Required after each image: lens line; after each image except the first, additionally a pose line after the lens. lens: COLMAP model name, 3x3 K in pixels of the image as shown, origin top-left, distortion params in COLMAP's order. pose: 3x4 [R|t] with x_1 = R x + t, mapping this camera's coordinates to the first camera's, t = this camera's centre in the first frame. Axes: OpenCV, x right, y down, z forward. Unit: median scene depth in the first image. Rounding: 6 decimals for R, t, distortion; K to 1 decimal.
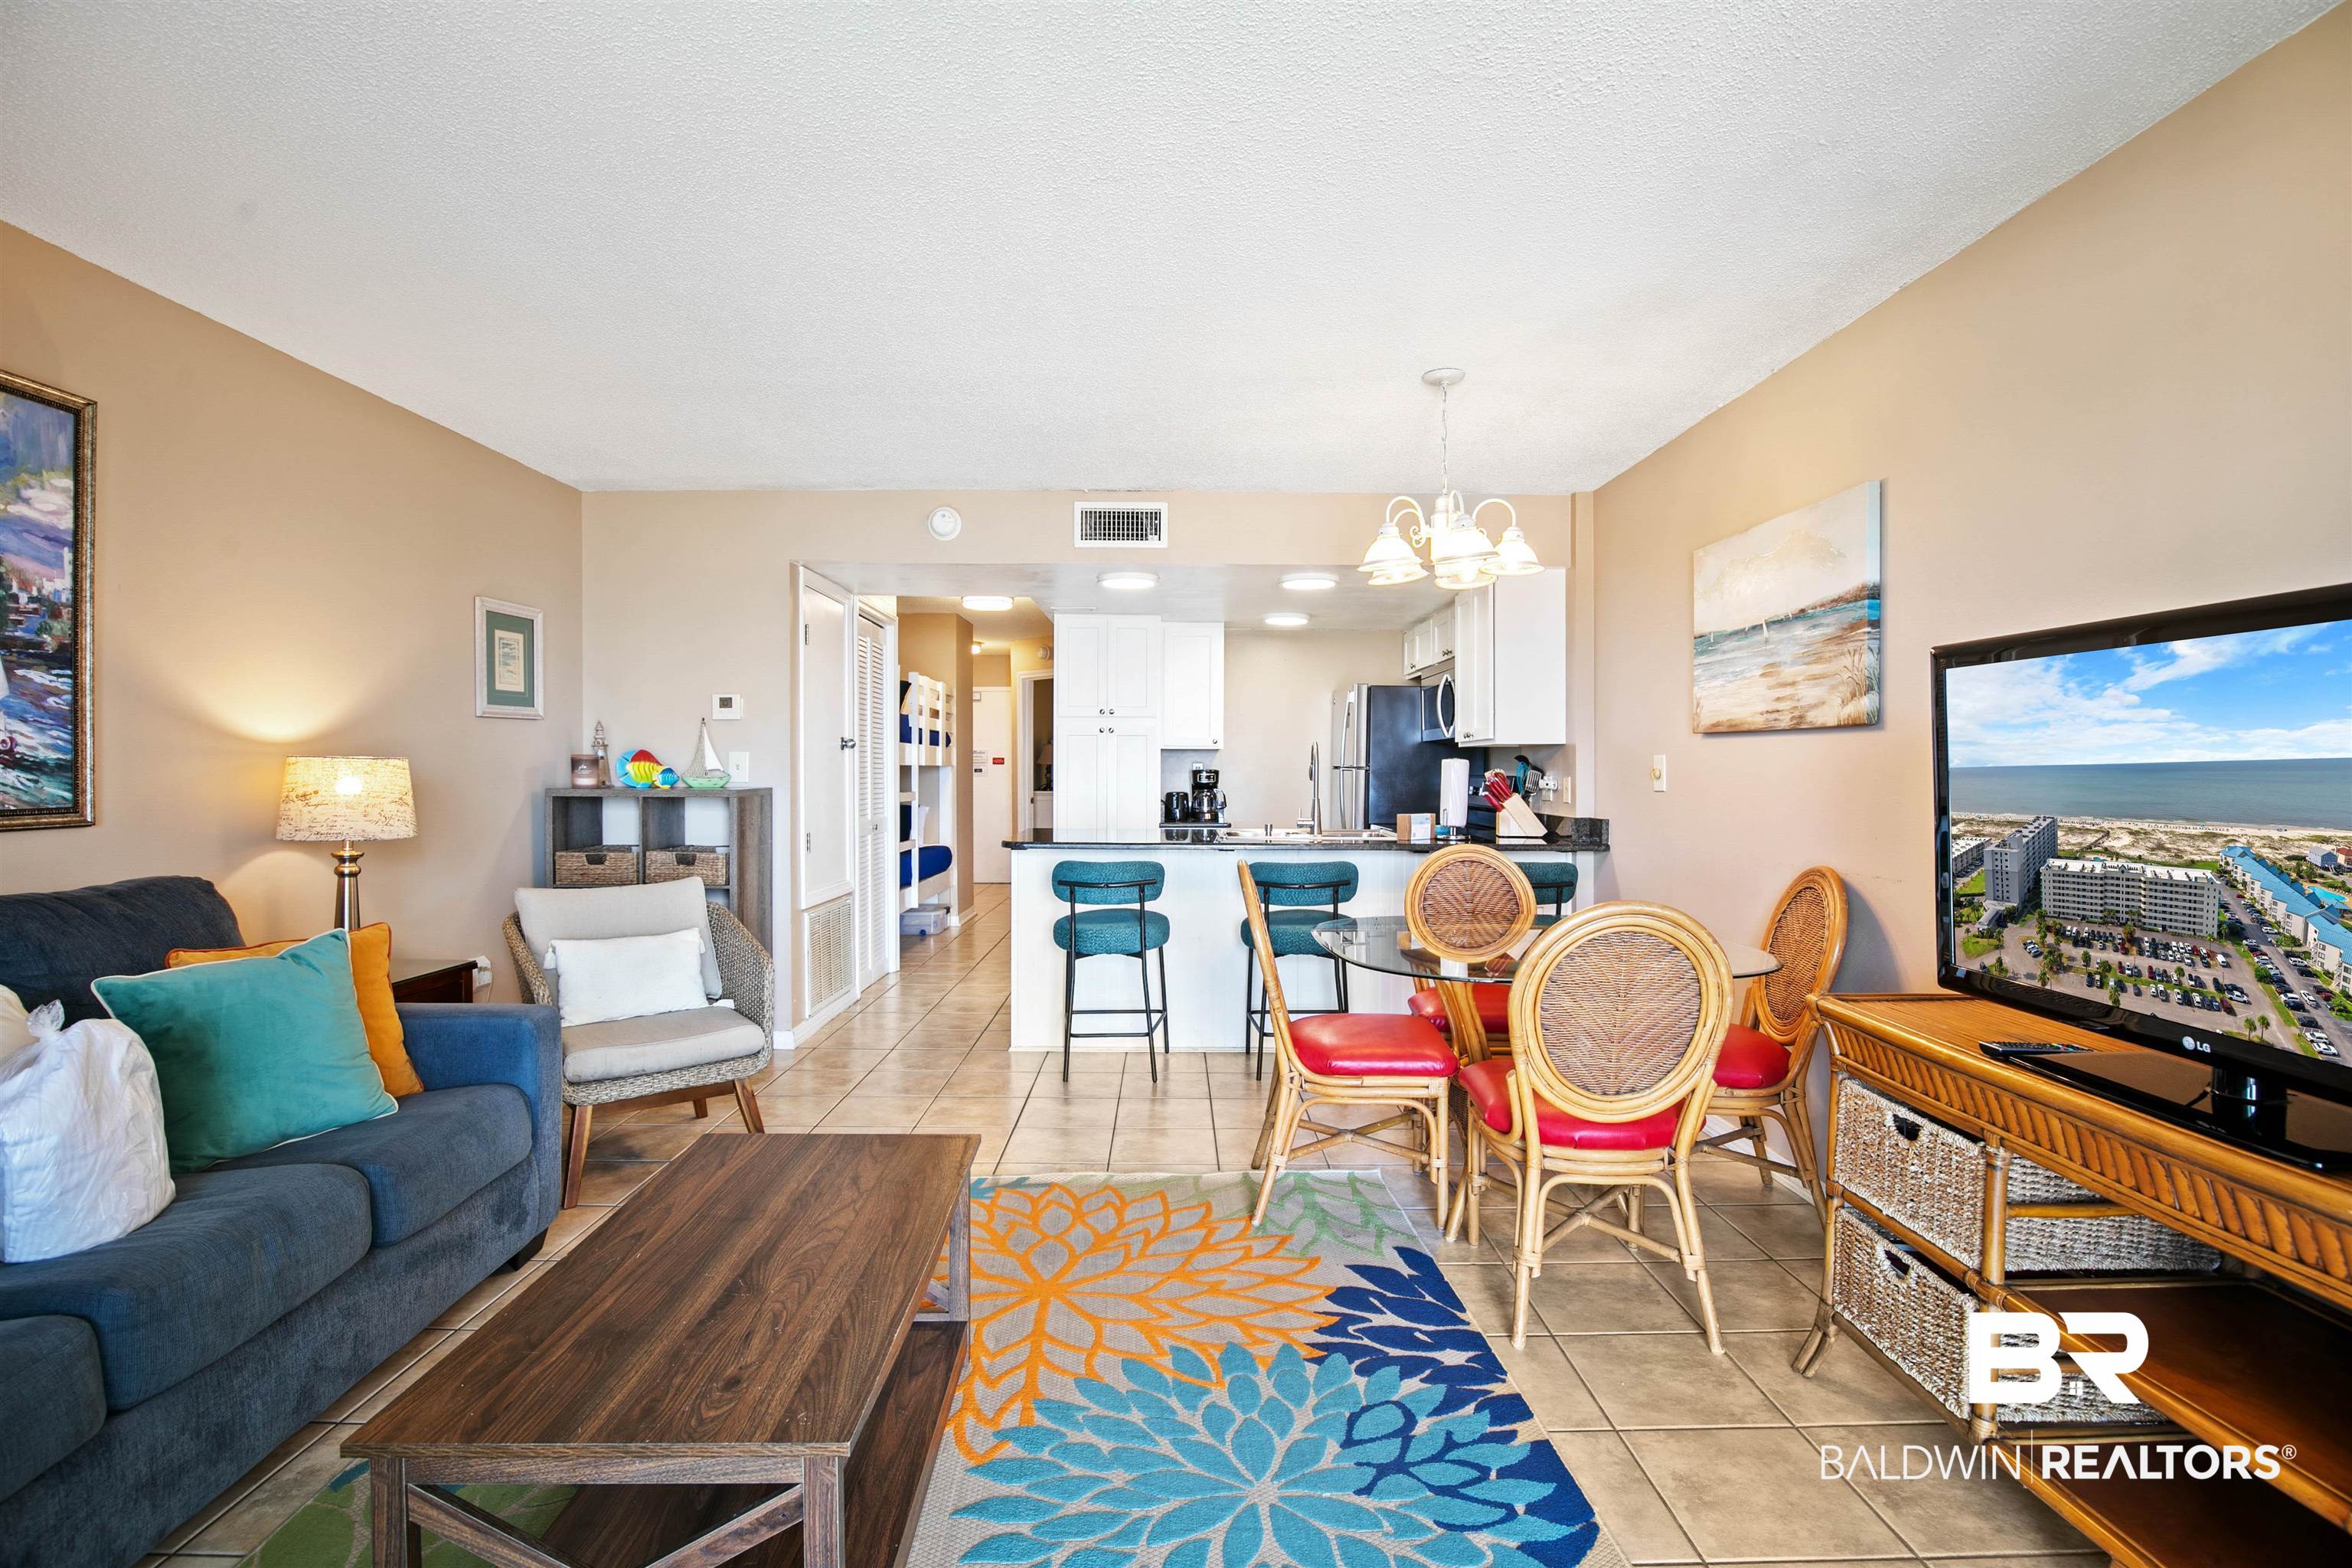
lens RADIAL K [[1077.8, 0, 1176.0], [0, 1077.8, 784.0], [0, 0, 1]] dist [-0.034206, 0.003919]
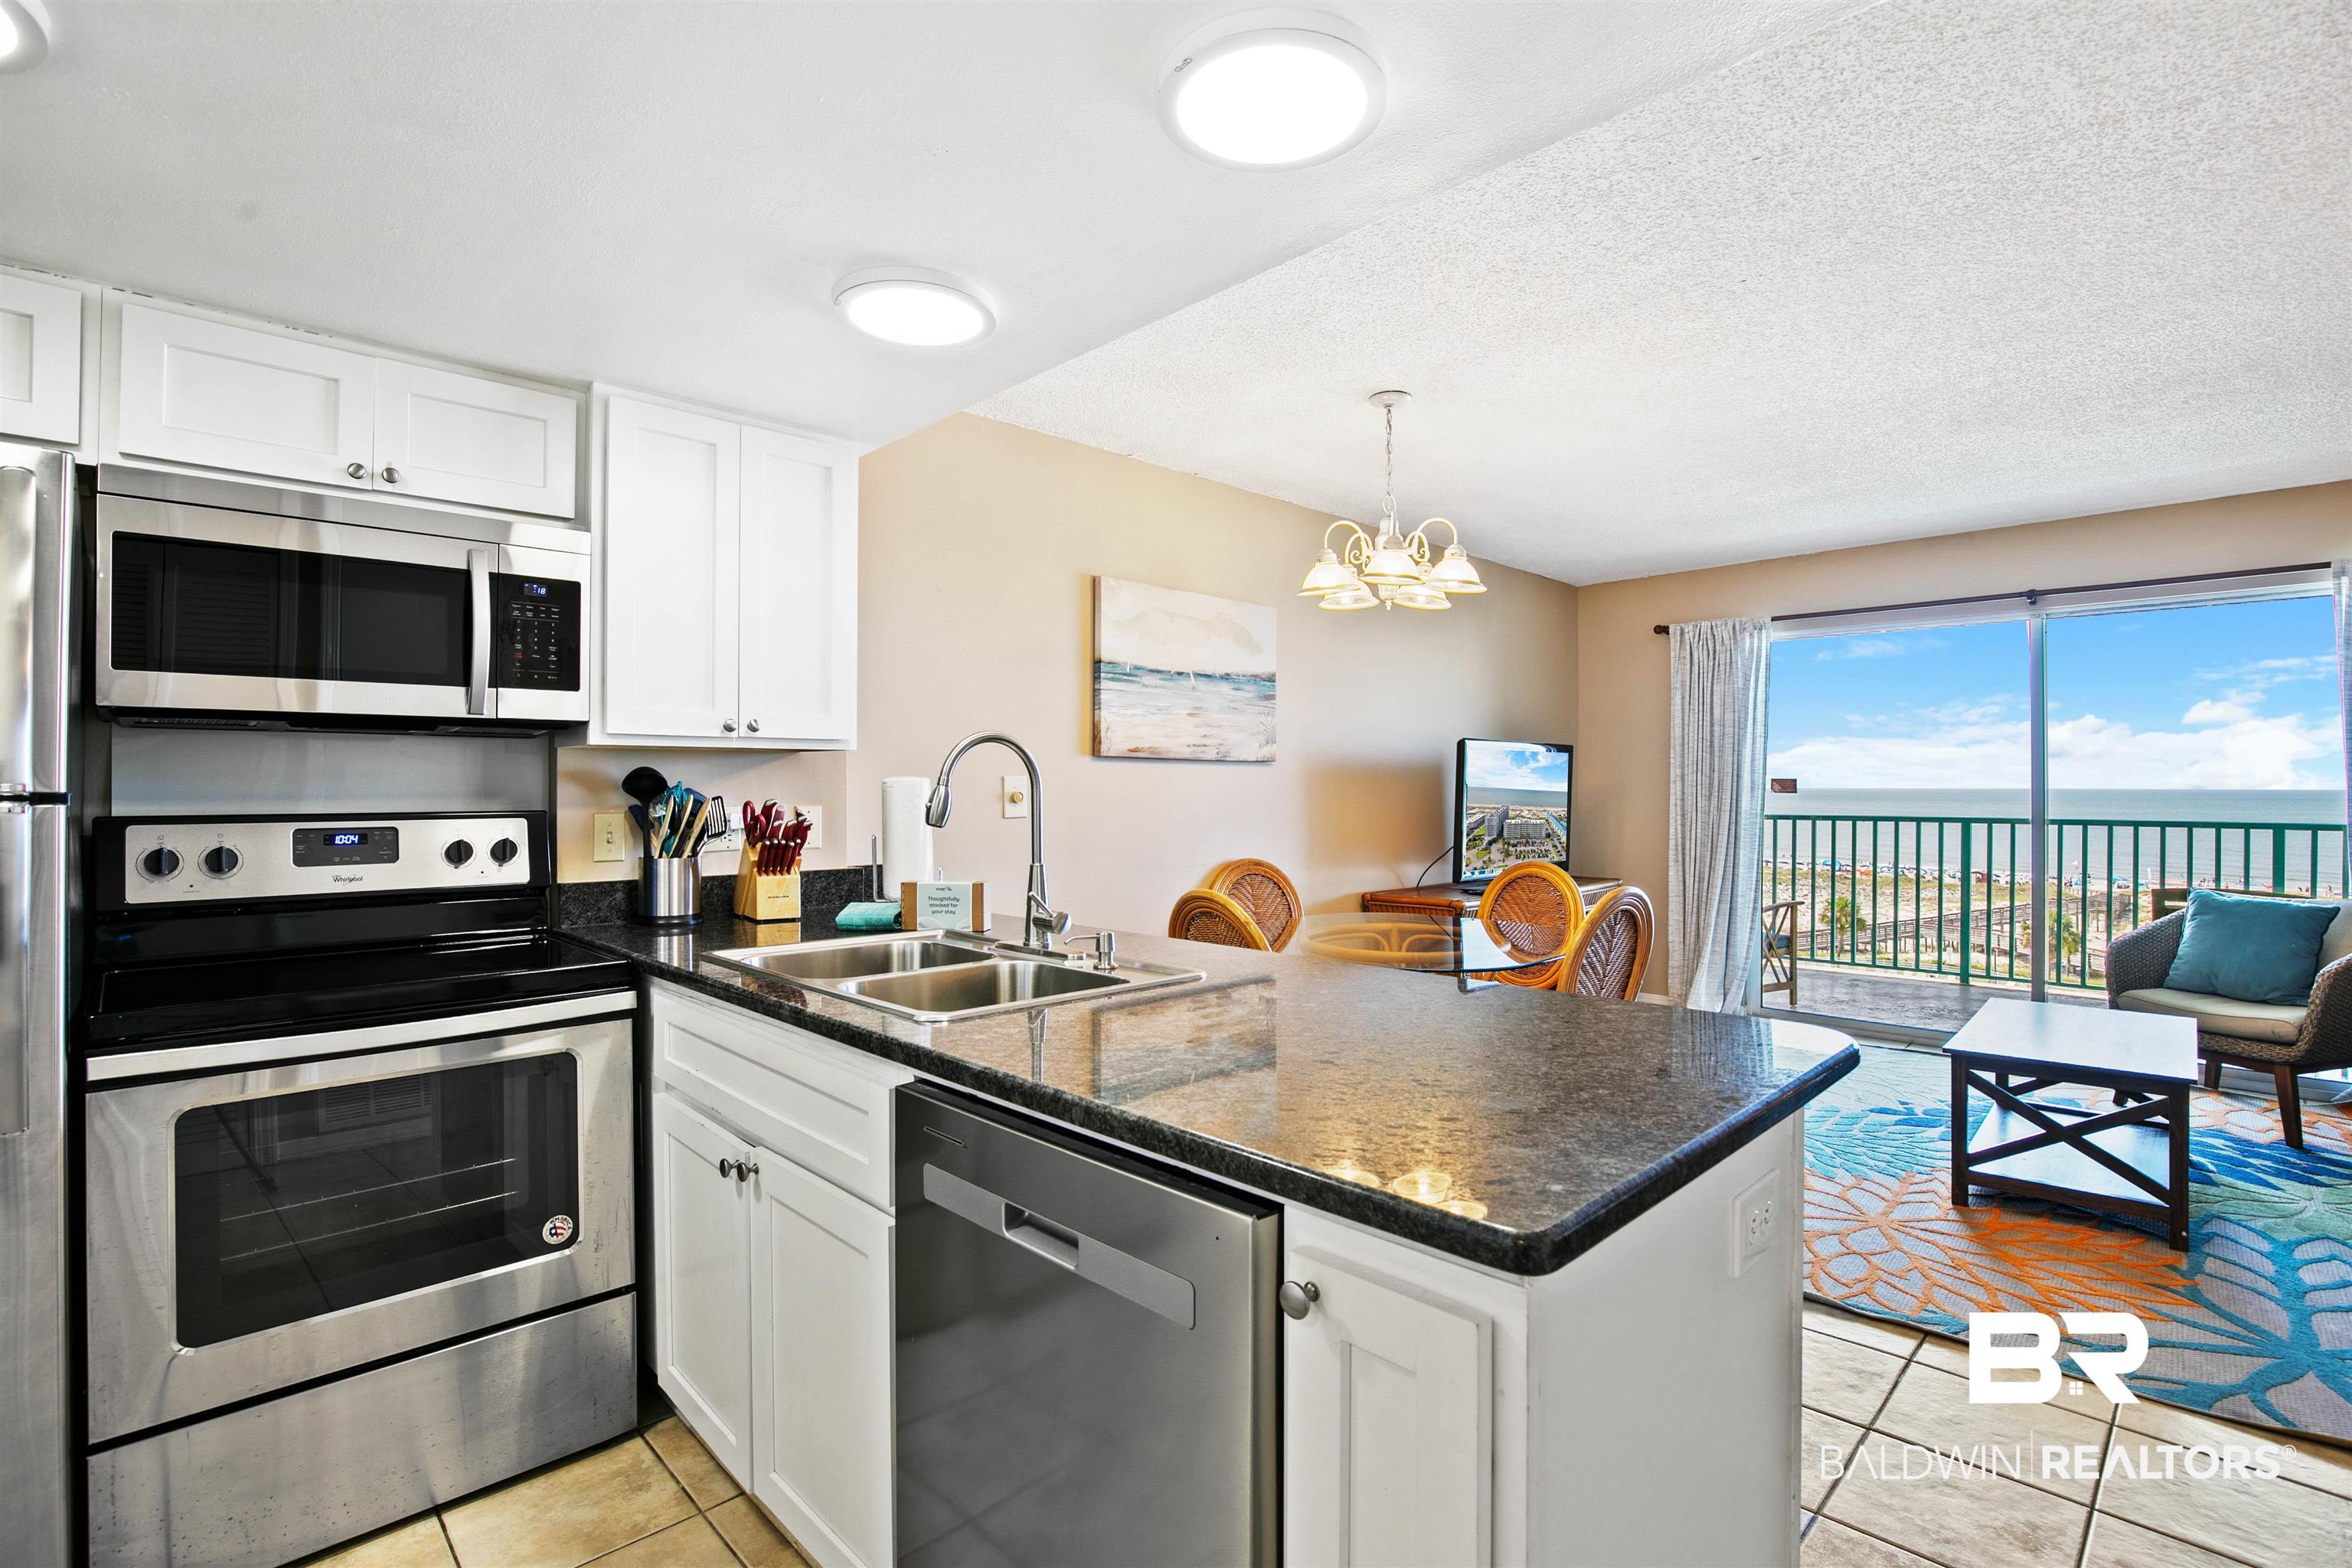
lens RADIAL K [[1077.8, 0, 1176.0], [0, 1077.8, 784.0], [0, 0, 1]] dist [-0.034206, 0.003919]
pose [[-0.695375, -0.000383, 0.718647, -0.345119], [0.013225, 0.999824, 0.013330, -0.040206], [-0.718525, 0.018773, -0.695247, 1.937913]]
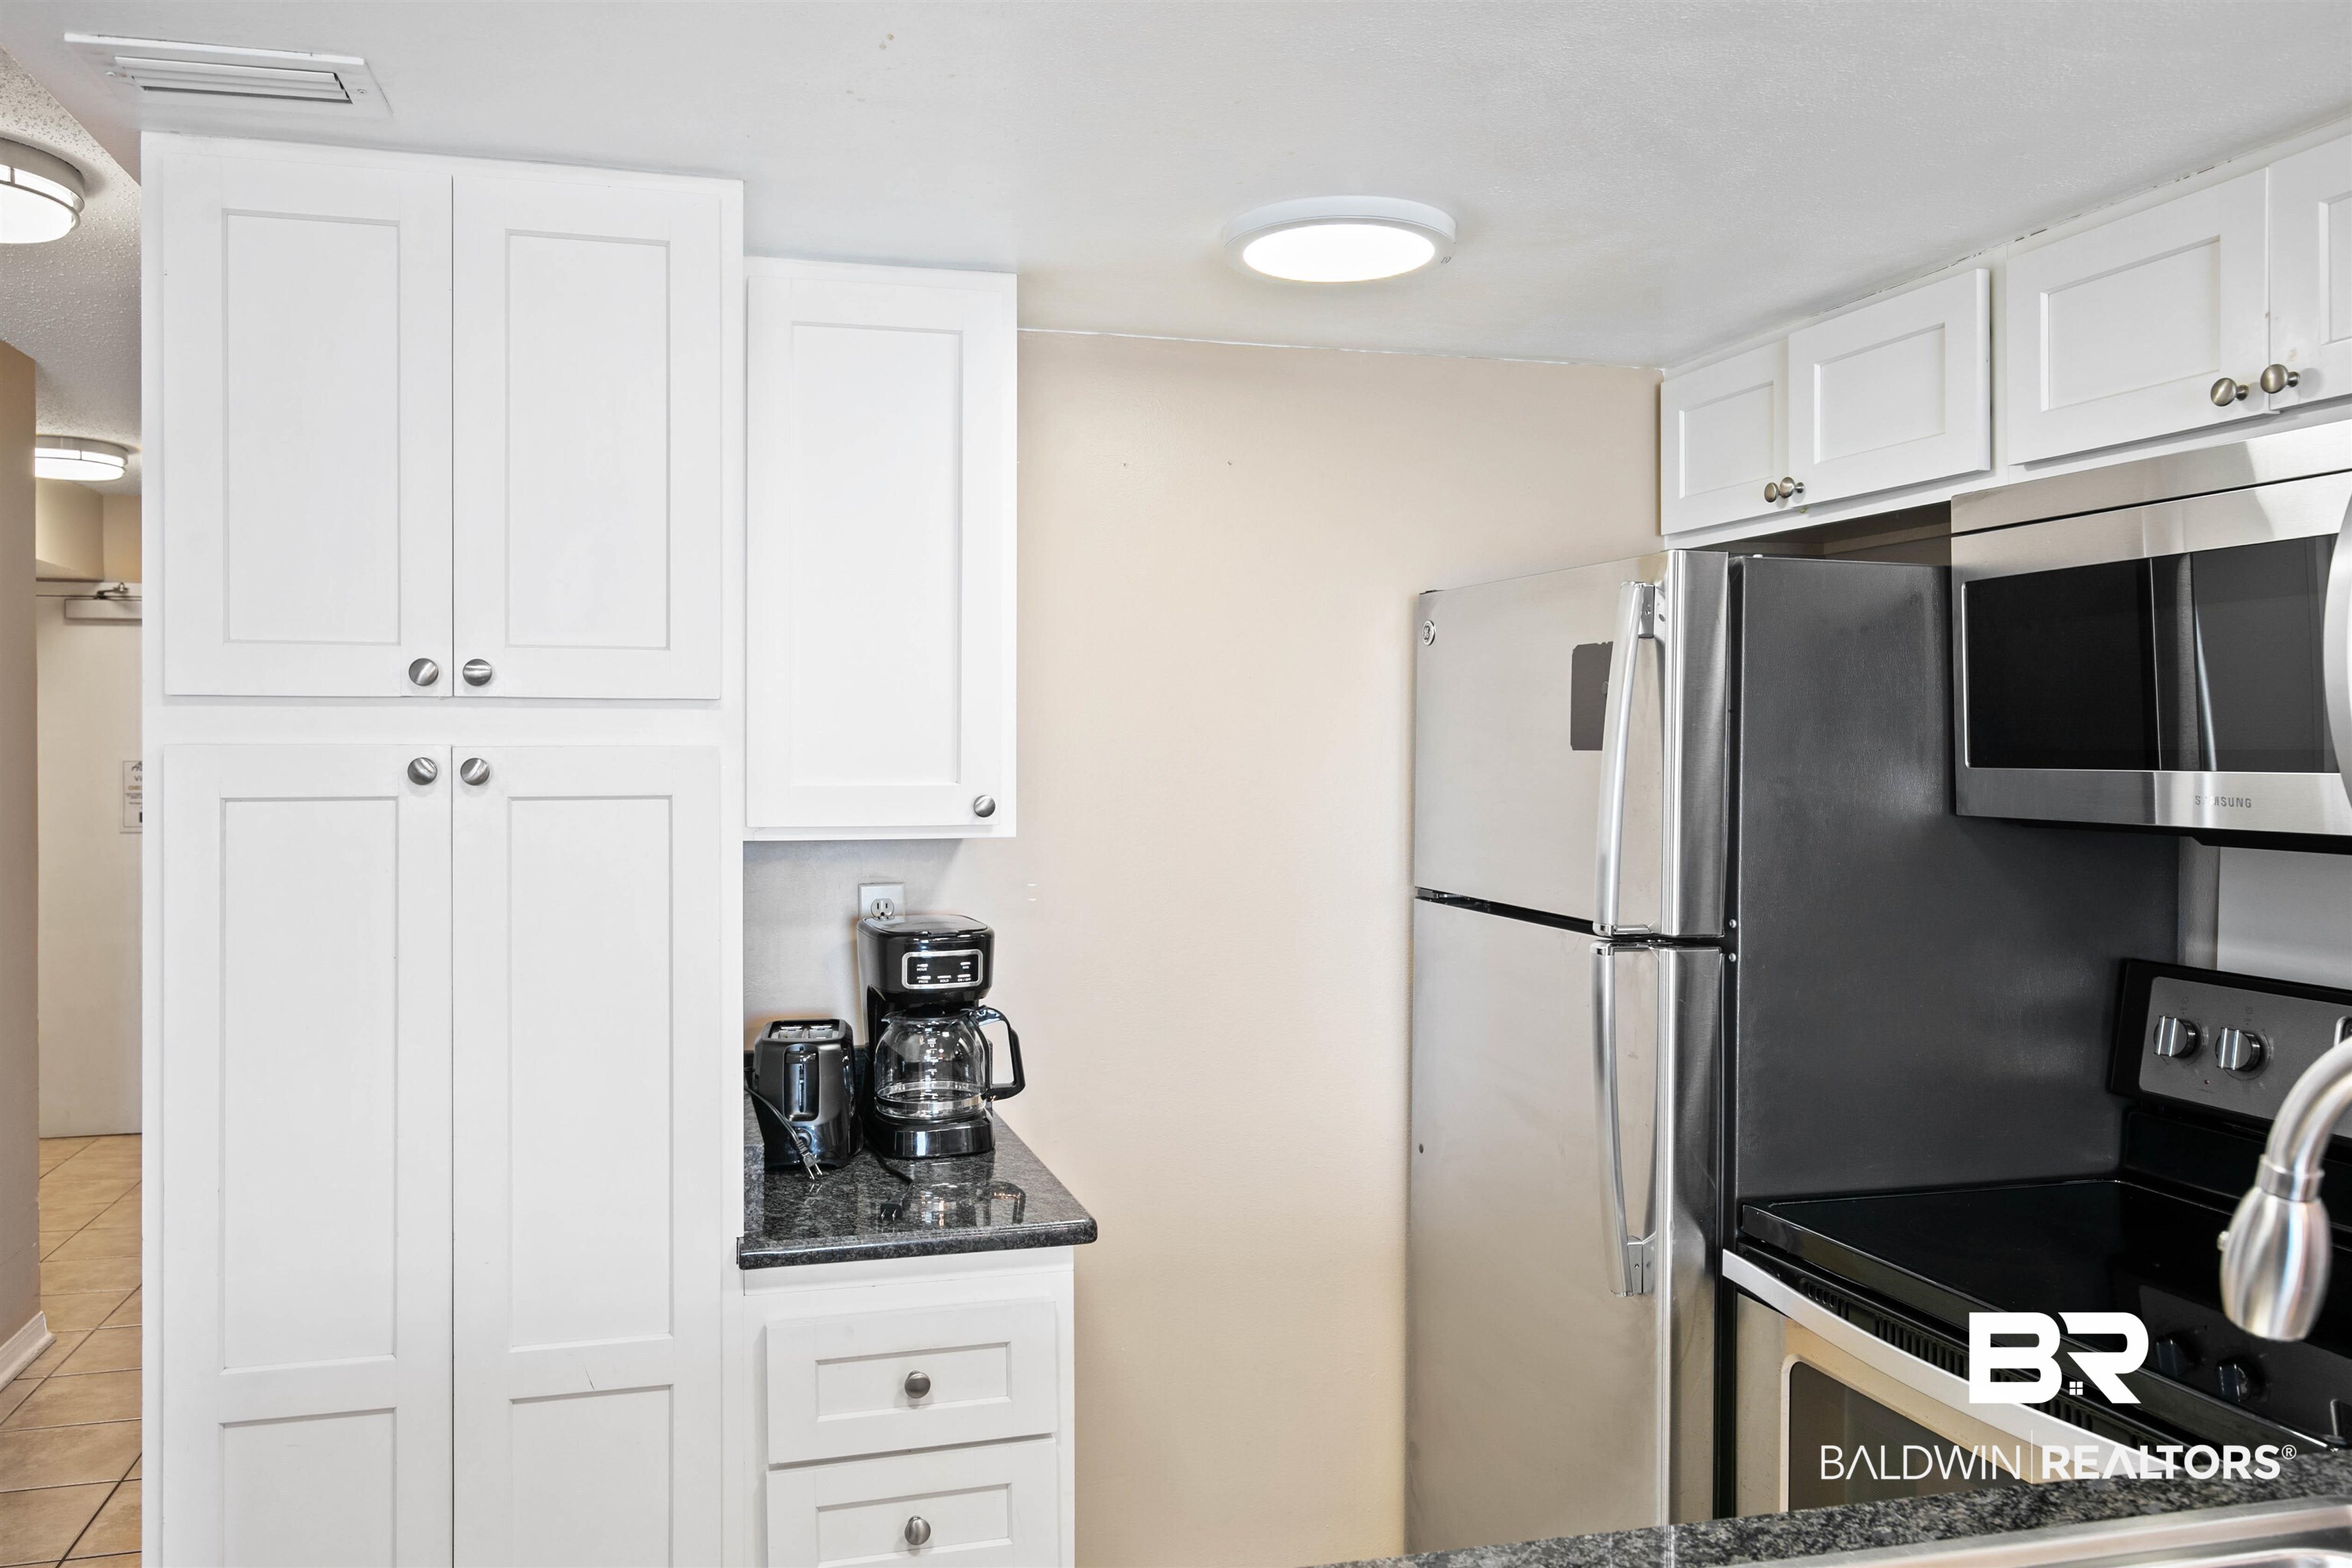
lens RADIAL K [[1707.7, 0, 1052.1], [0, 1707.7, 751.0], [0, 0, 1]] dist [0.002600, -0.000113]
pose [[0.974289, -0.006078, 0.225220, -0.064617], [0.009871, 0.999828, -0.015719, -0.100170], [-0.225085, 0.017538, 0.974181, 1.390175]]
